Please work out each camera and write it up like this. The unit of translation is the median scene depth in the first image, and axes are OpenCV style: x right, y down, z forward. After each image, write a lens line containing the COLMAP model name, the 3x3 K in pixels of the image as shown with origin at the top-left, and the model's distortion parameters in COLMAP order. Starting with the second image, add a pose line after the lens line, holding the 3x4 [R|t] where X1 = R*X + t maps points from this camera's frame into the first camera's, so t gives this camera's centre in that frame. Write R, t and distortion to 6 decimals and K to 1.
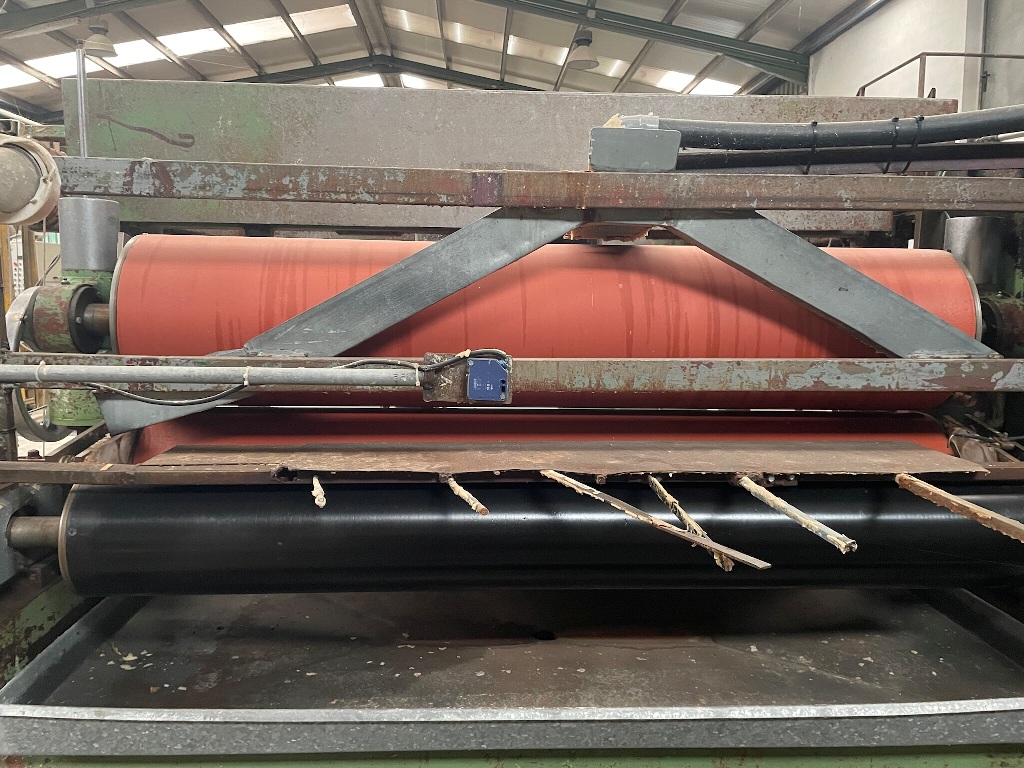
lens RADIAL K [[776.8, 0, 511.8], [0, 776.8, 375.9], [0, 0, 1]] dist [0.086933, -0.106095]
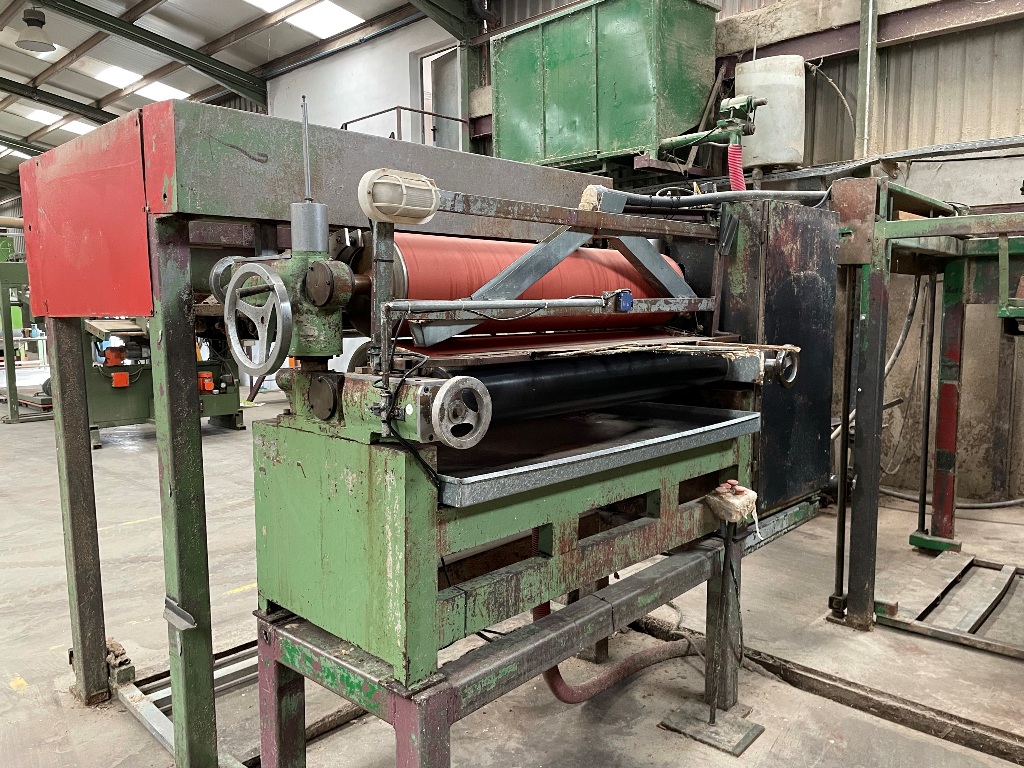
lens RADIAL K [[776.8, 0, 512.3], [0, 776.8, 388.5], [0, 0, 1]] dist [0.086933, -0.106095]
pose [[0.718273, -0.096176, 0.689082, -0.261290], [0.089749, 0.994933, 0.045313, 0.017385], [-0.689949, 0.029298, 0.723265, -0.062718]]
